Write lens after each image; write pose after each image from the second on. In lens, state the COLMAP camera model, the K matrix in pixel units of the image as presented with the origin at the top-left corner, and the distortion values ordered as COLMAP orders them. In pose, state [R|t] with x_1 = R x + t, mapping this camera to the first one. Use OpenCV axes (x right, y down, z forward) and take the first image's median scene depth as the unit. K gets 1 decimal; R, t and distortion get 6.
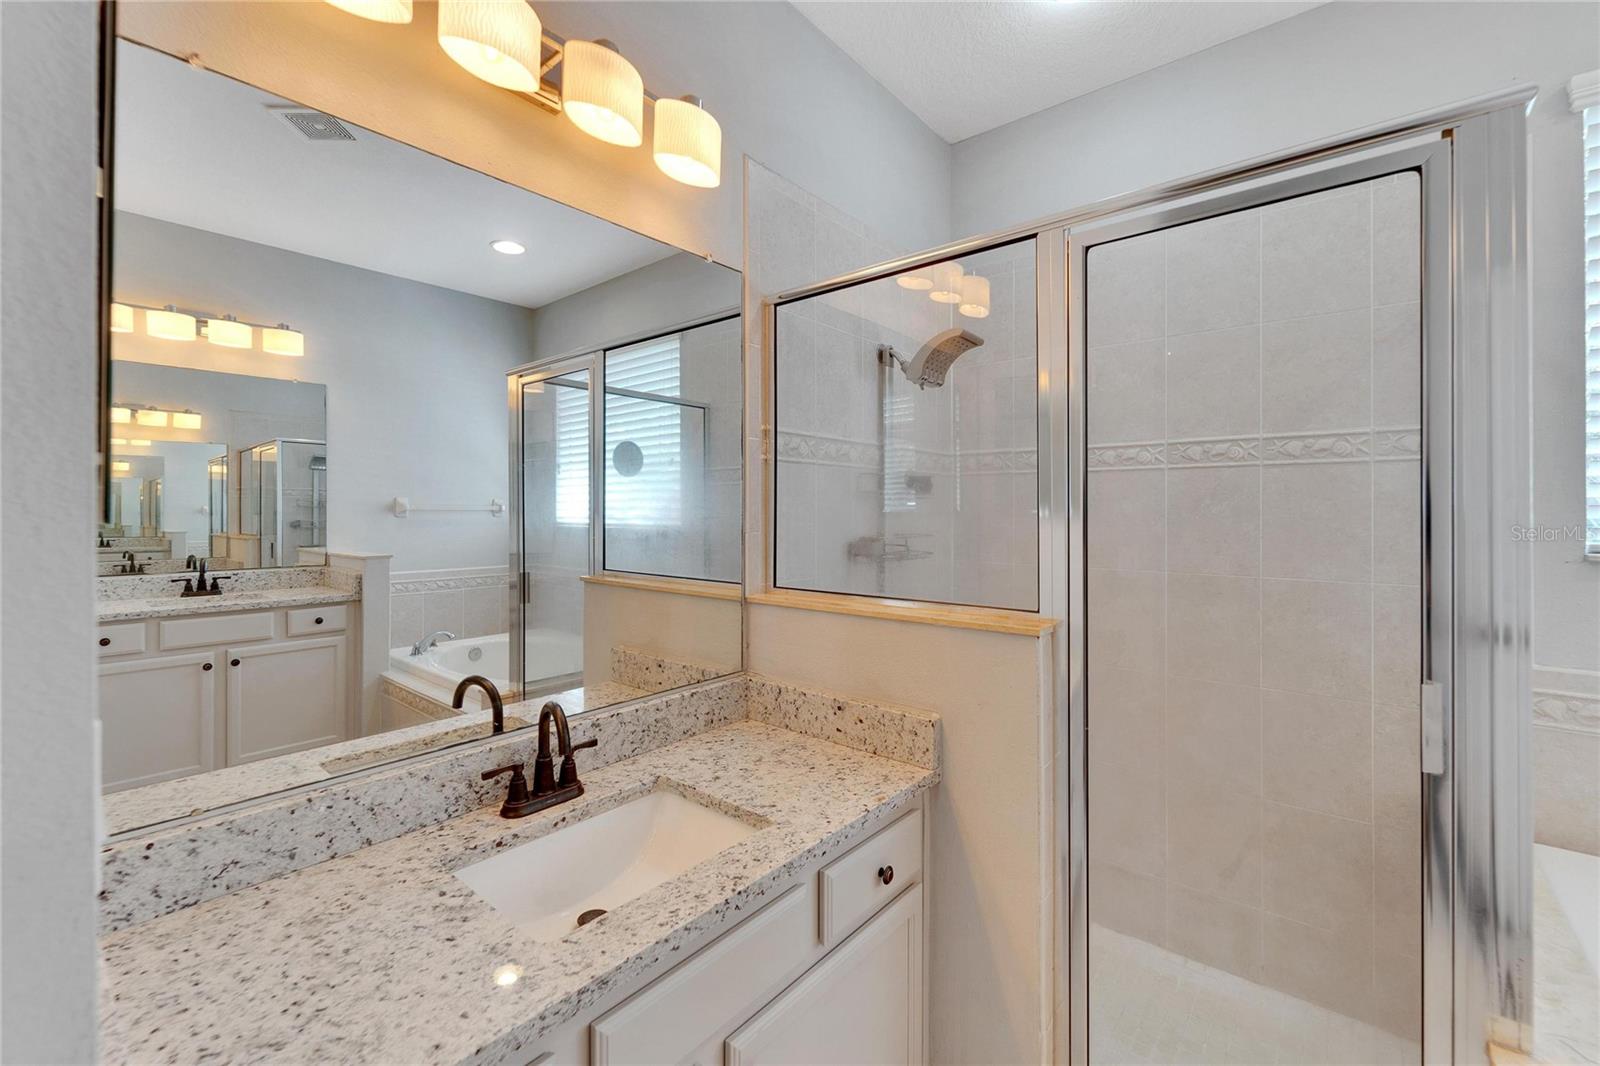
lens RADIAL K [[670.4, 0, 785.5], [0, 670.4, 499.5], [0, 0, 1]] dist [-0.000927, -0.000223]
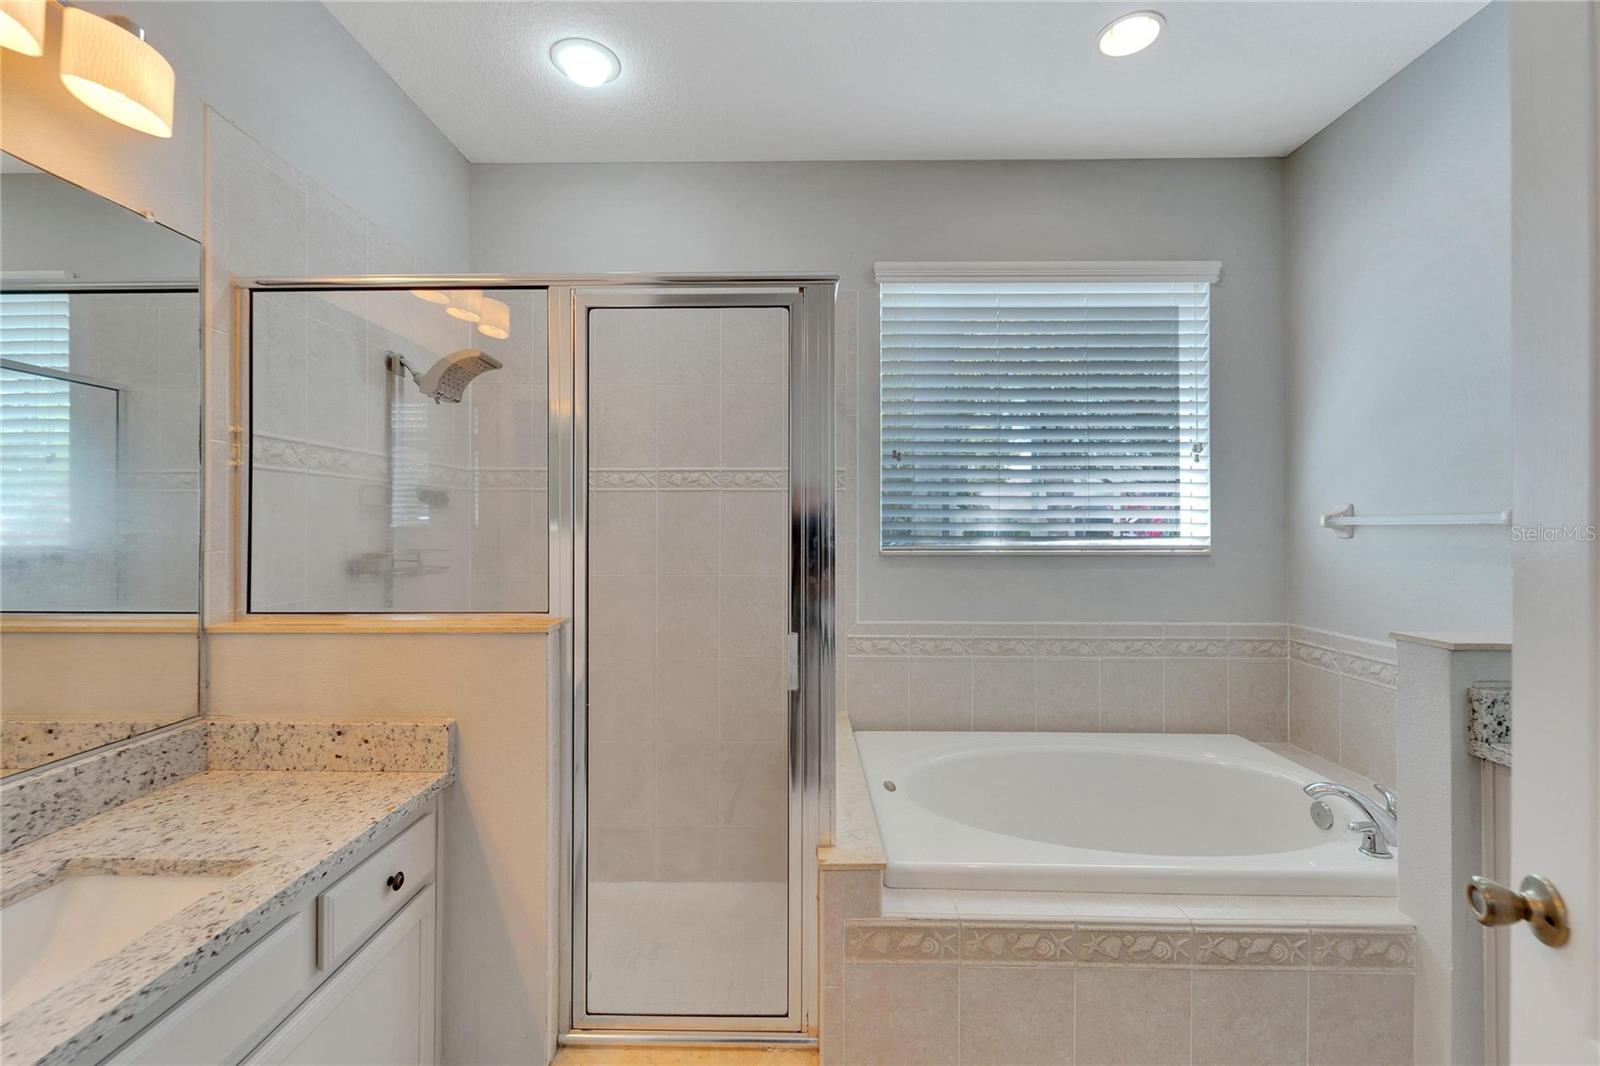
lens RADIAL K [[669.6, 0, 793.6], [0, 669.6, 522.9], [0, 0, 1]] dist [0.007325, -0.004561]
pose [[0.770987, 0.001548, 0.636849, -0.029332], [-0.009472, 0.999914, 0.009038, -0.001433], [-0.636780, -0.013000, 0.770936, -0.138816]]
